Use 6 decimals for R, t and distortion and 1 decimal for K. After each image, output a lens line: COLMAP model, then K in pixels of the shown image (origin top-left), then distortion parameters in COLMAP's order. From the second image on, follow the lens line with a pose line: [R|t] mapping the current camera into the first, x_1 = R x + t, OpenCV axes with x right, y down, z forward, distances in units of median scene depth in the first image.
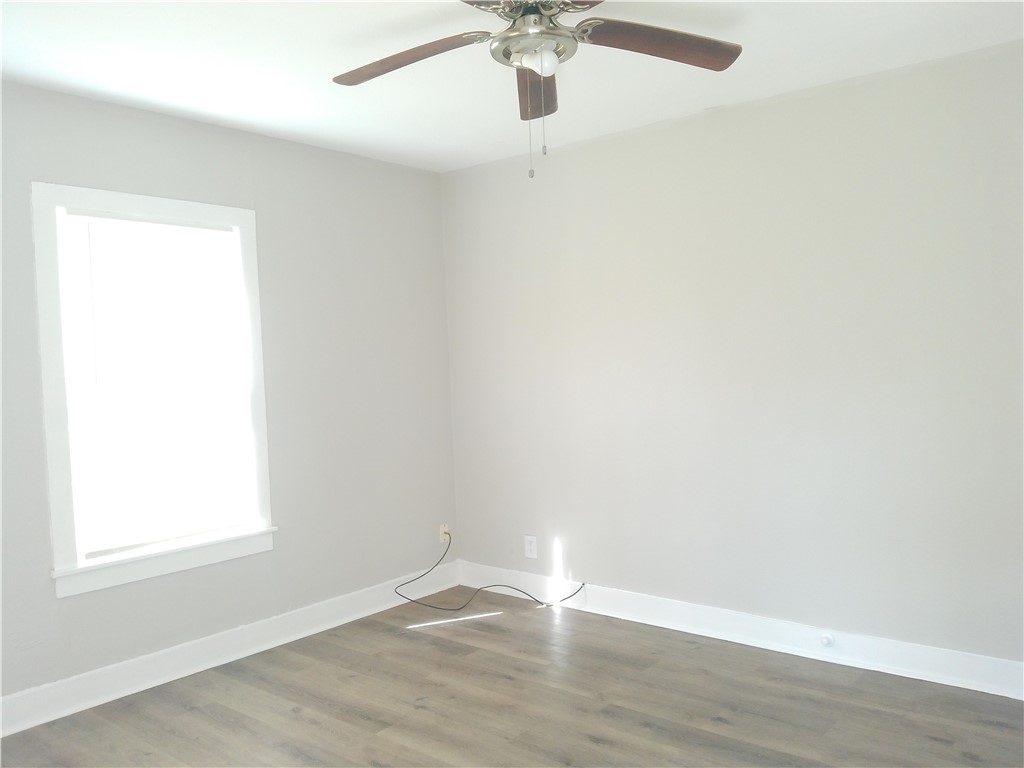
lens RADIAL K [[844.5, 0, 510.1], [0, 844.5, 384.5], [0, 0, 1]] dist [0.070483, -0.114692]
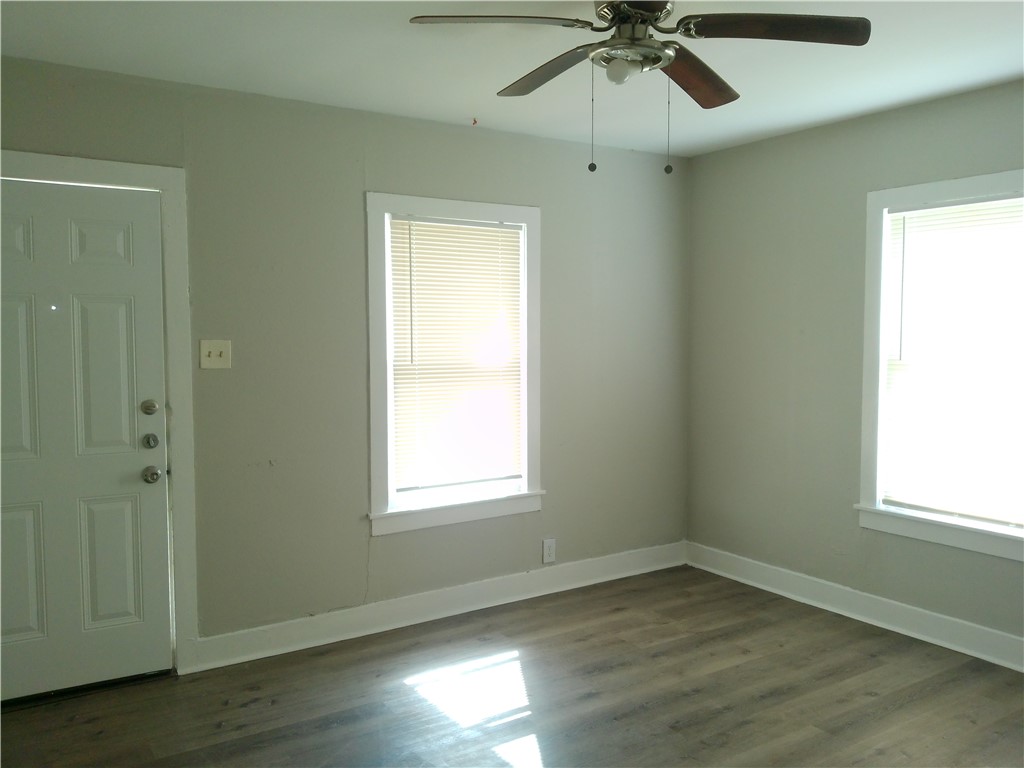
lens RADIAL K [[844.5, 0, 510.1], [0, 844.5, 384.5], [0, 0, 1]] dist [0.070483, -0.114692]
pose [[-0.282903, 0.101130, -0.953802, 0.788364], [-0.016954, 0.993743, 0.110394, -0.085671], [0.958999, 0.047402, -0.279418, 0.846070]]
